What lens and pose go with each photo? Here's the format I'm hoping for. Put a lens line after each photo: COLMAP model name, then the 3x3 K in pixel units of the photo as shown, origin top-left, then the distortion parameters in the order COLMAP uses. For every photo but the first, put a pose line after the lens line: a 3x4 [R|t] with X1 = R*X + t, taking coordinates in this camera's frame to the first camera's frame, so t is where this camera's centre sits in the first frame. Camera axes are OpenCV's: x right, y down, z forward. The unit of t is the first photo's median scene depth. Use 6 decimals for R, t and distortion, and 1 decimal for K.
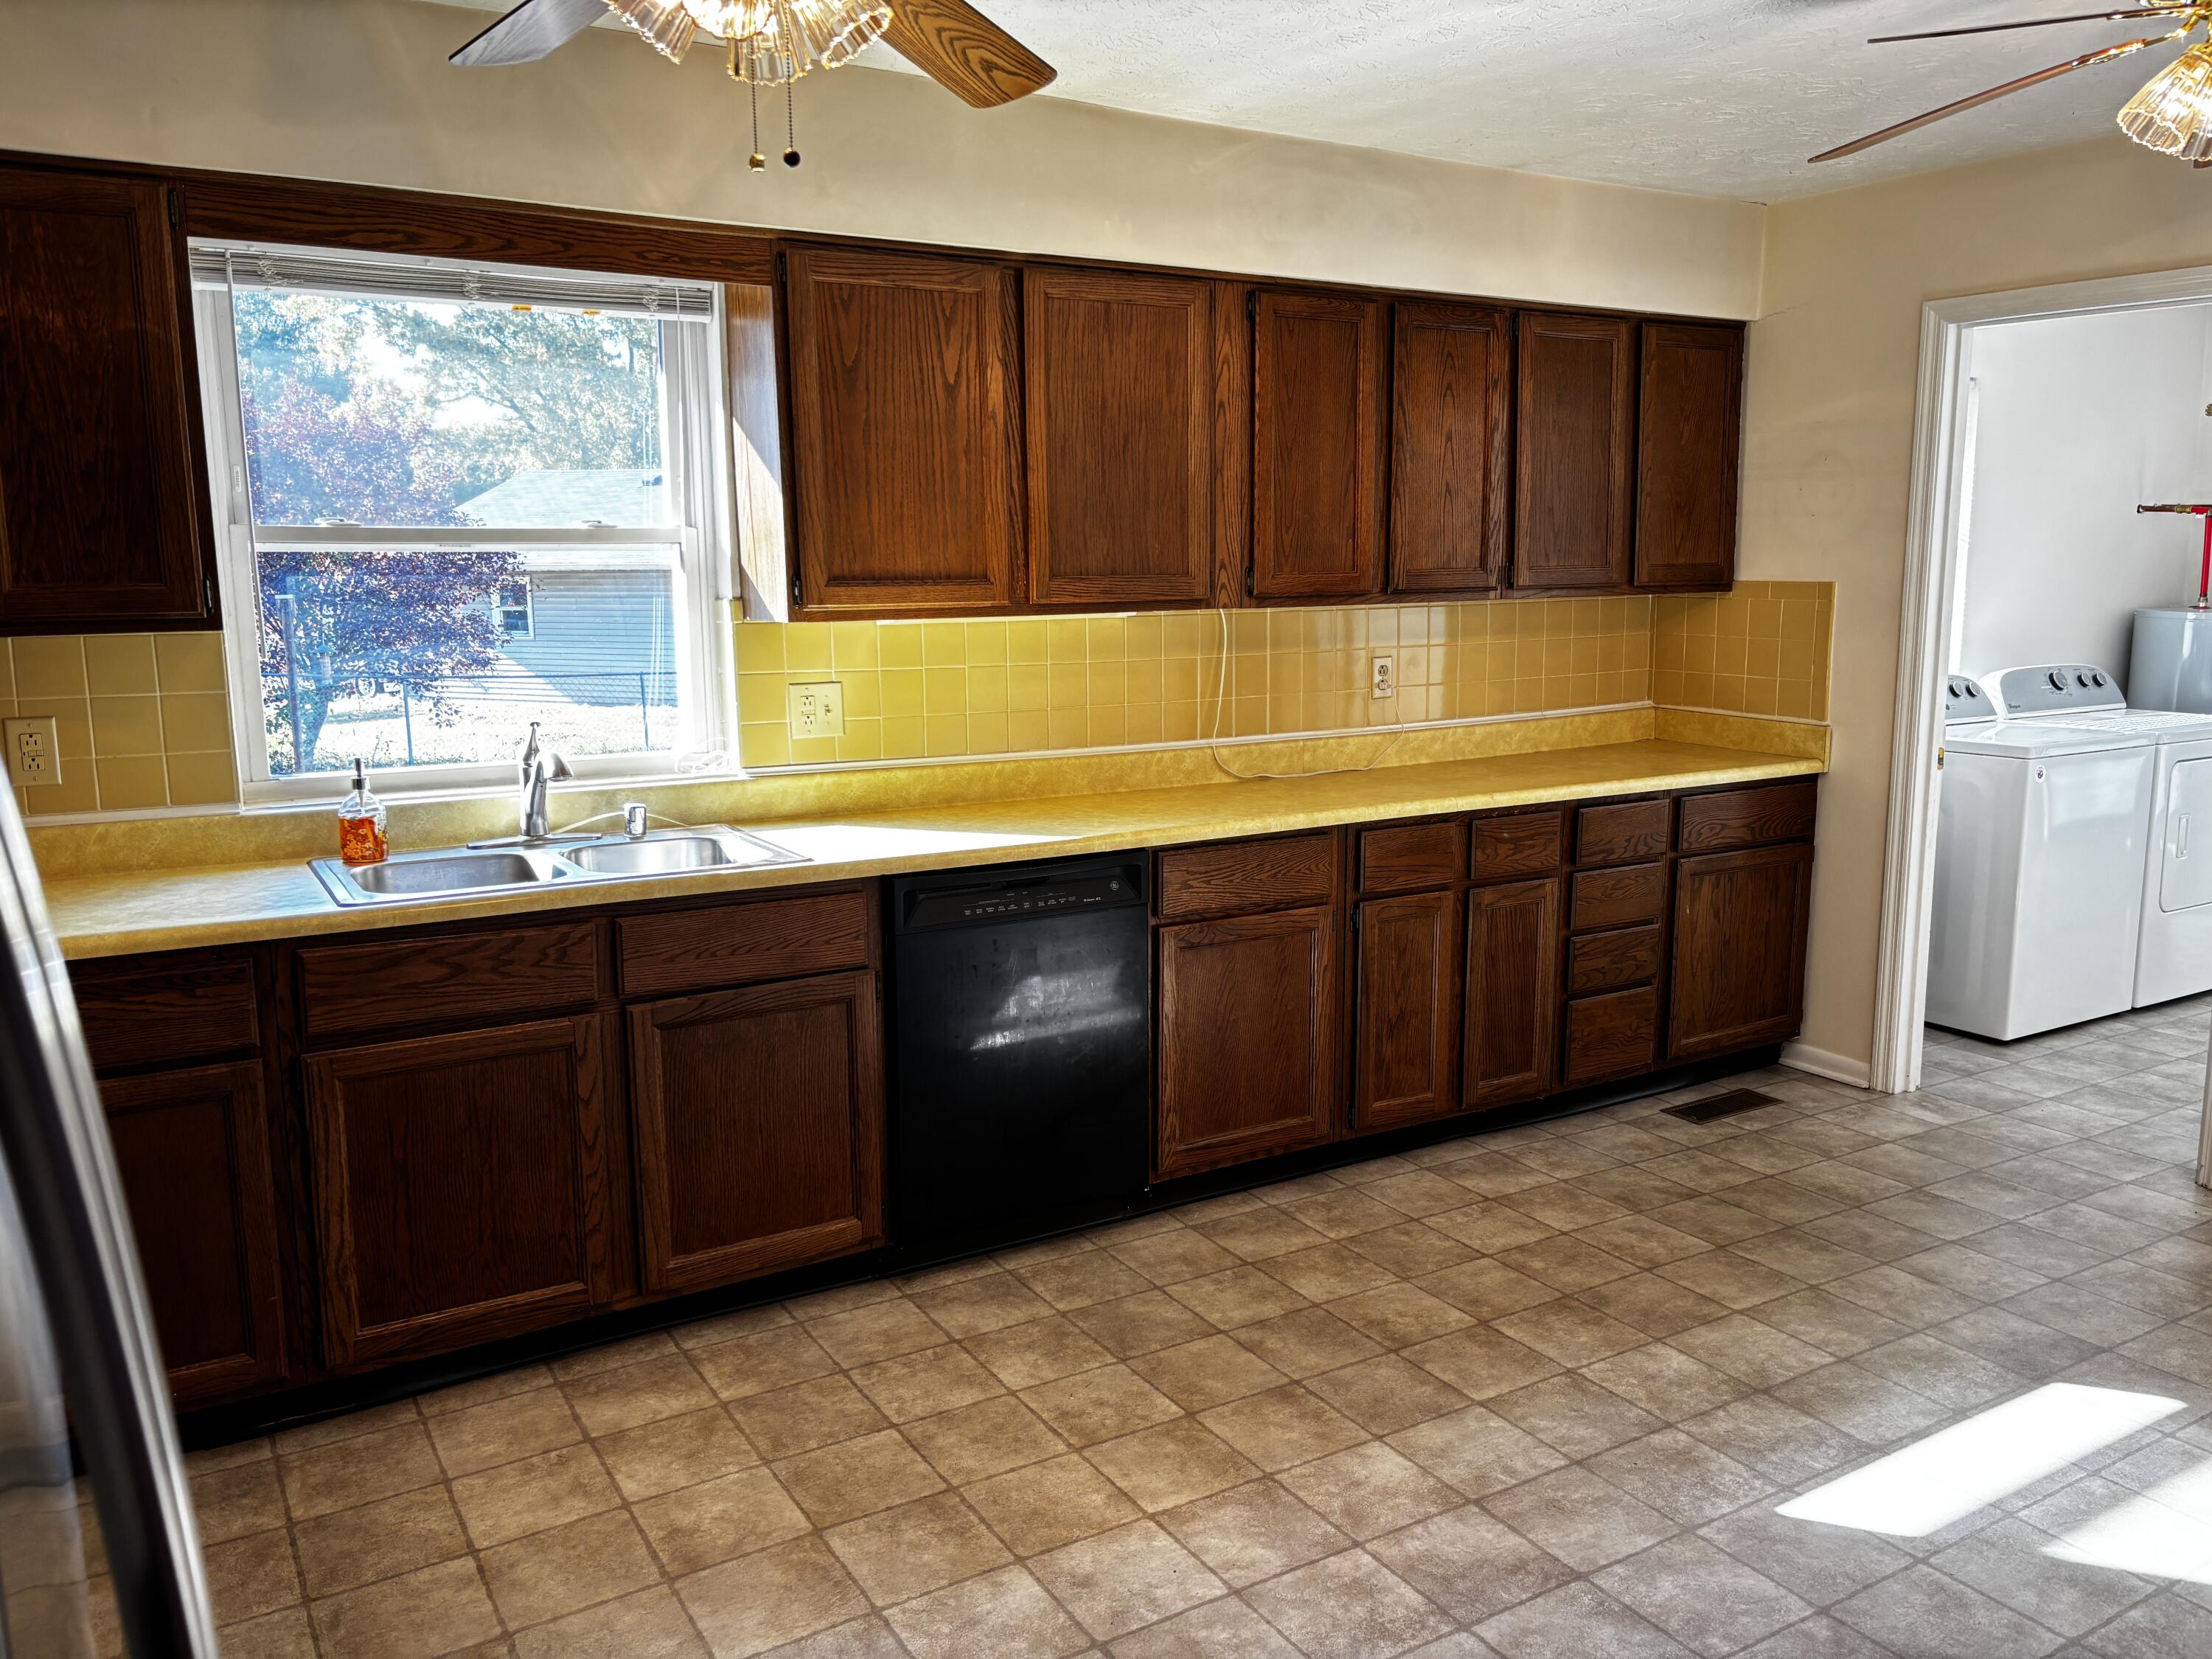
lens RADIAL K [[1696.9, 0, 1128.7], [0, 1696.9, 818.6], [0, 0, 1]] dist [0.051075, -0.025528]
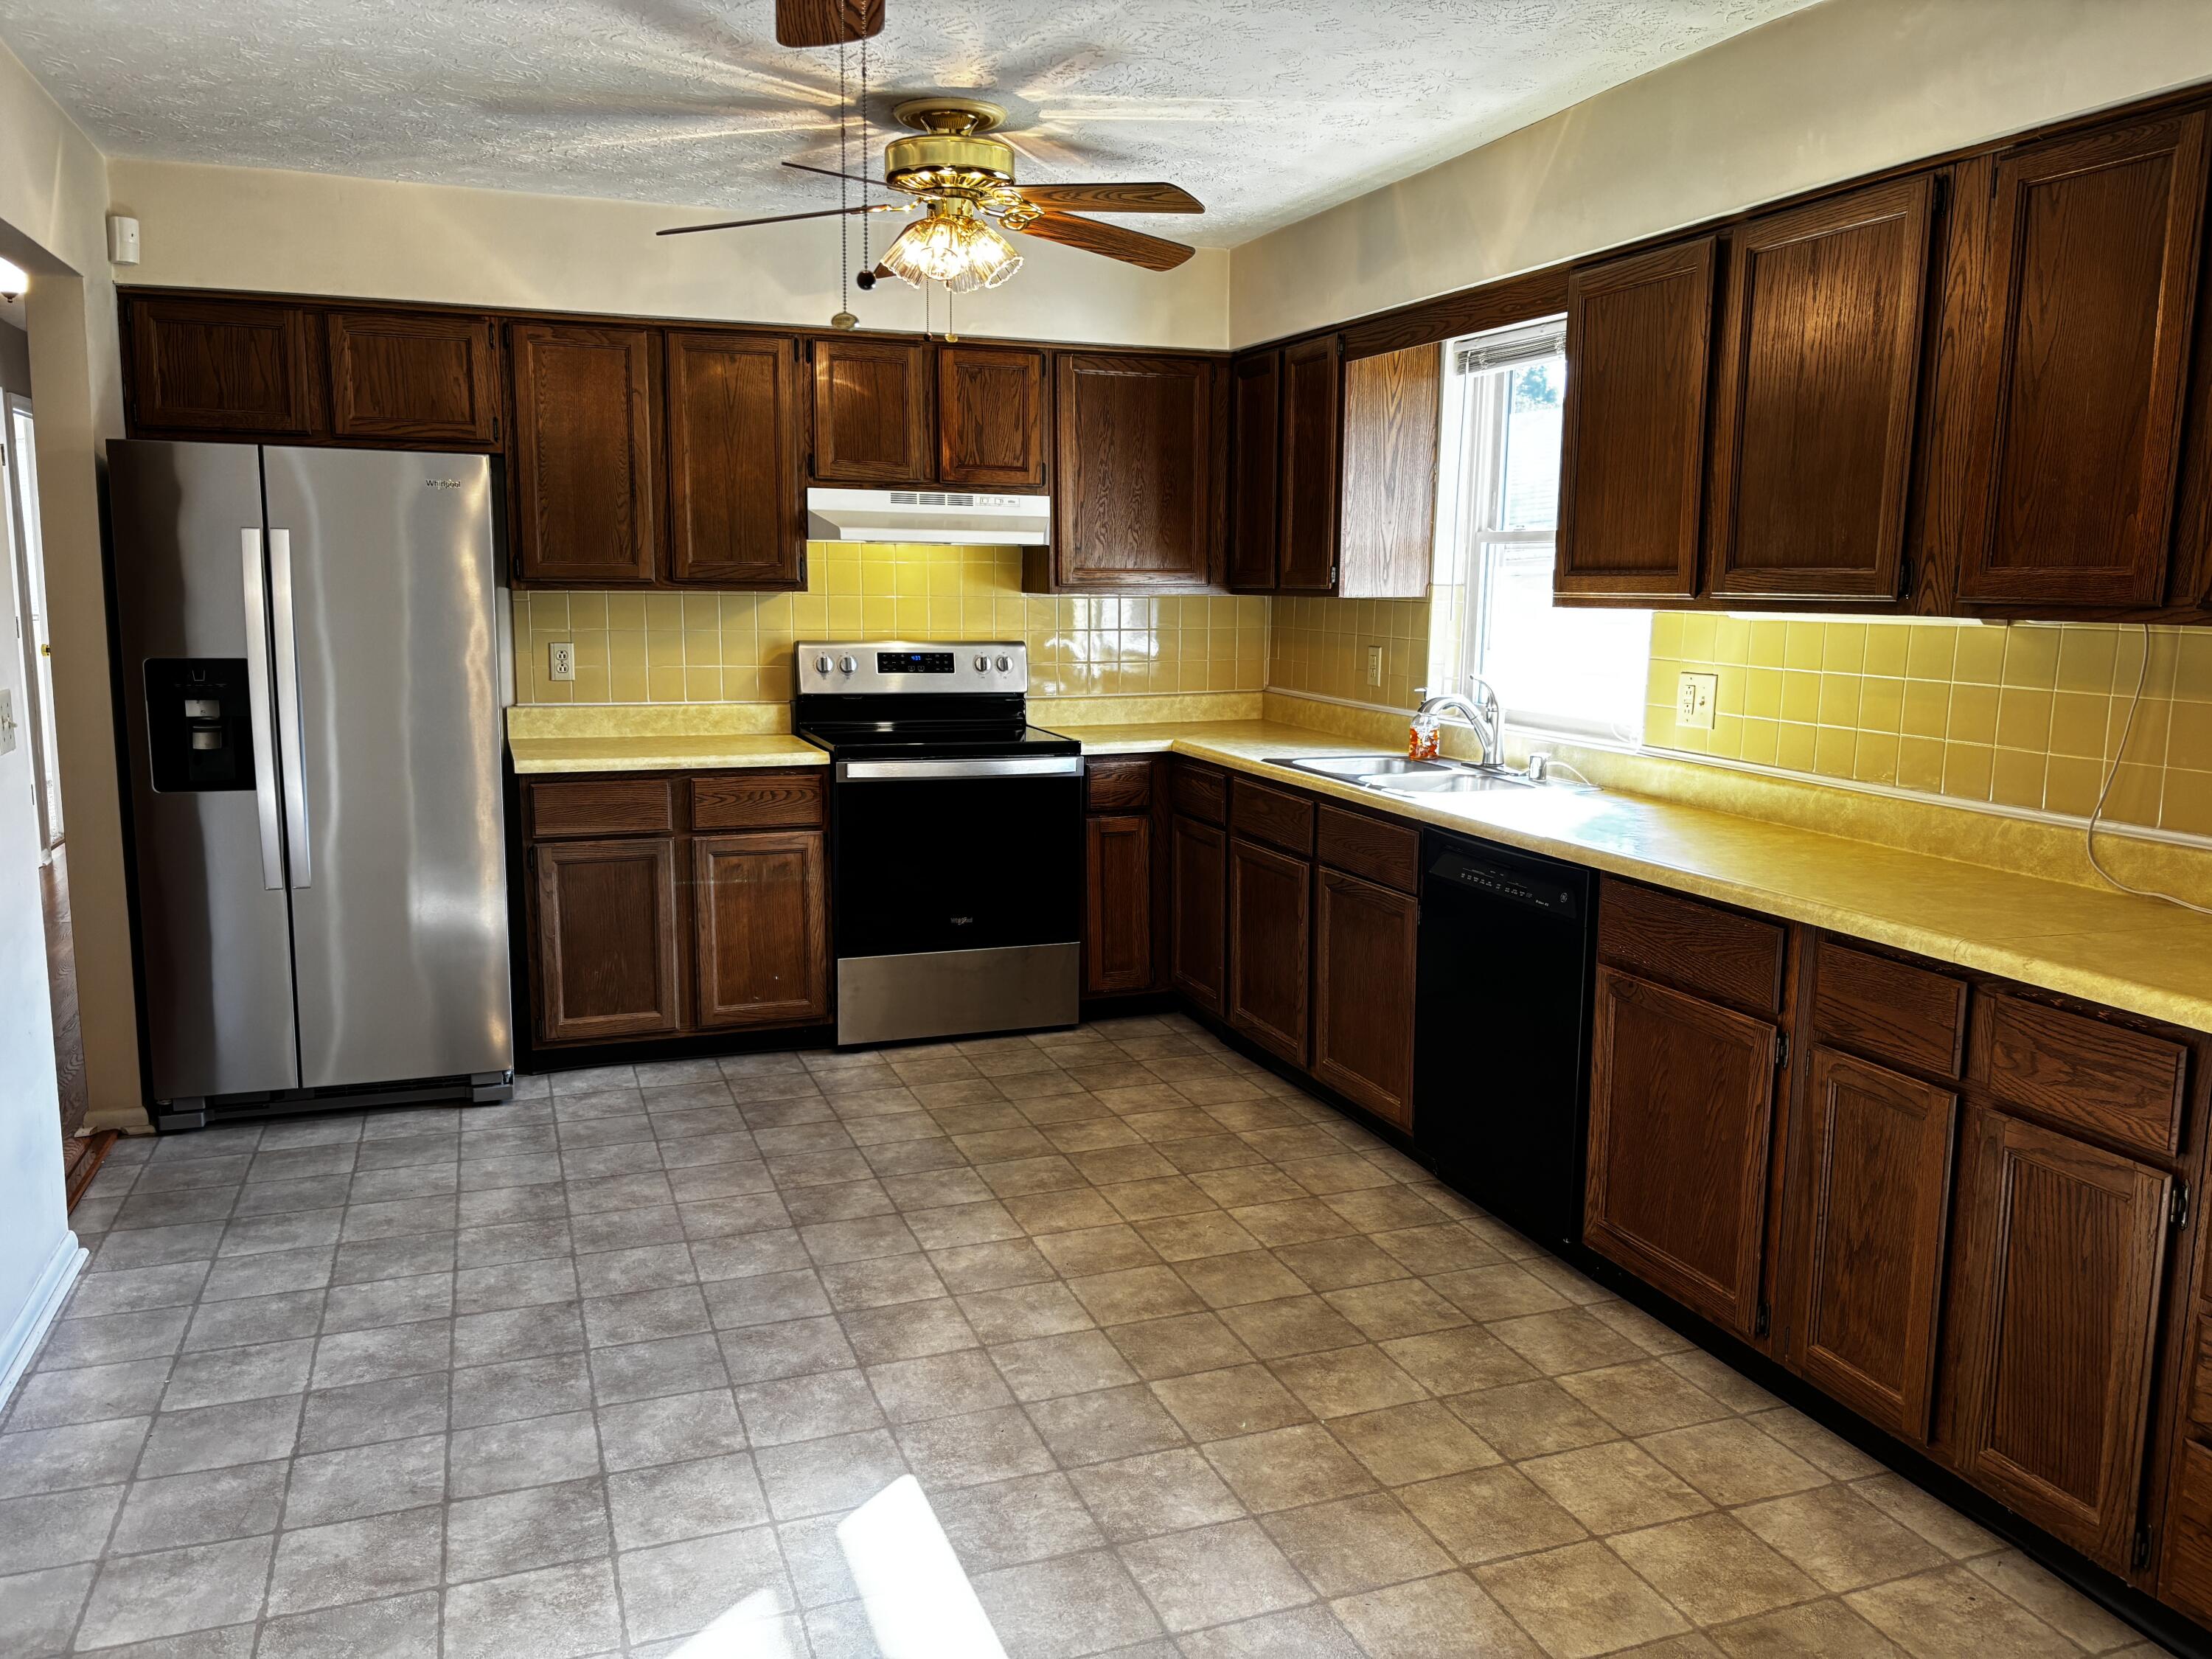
lens RADIAL K [[1696.9, 0, 1124.8], [0, 1696.9, 837.7], [0, 0, 1]] dist [0.051075, -0.025528]
pose [[-0.192269, 0.156807, -0.968733, 1.008408], [-0.157478, 0.969428, 0.188175, -0.140015], [0.968624, 0.188734, -0.161698, 0.972396]]
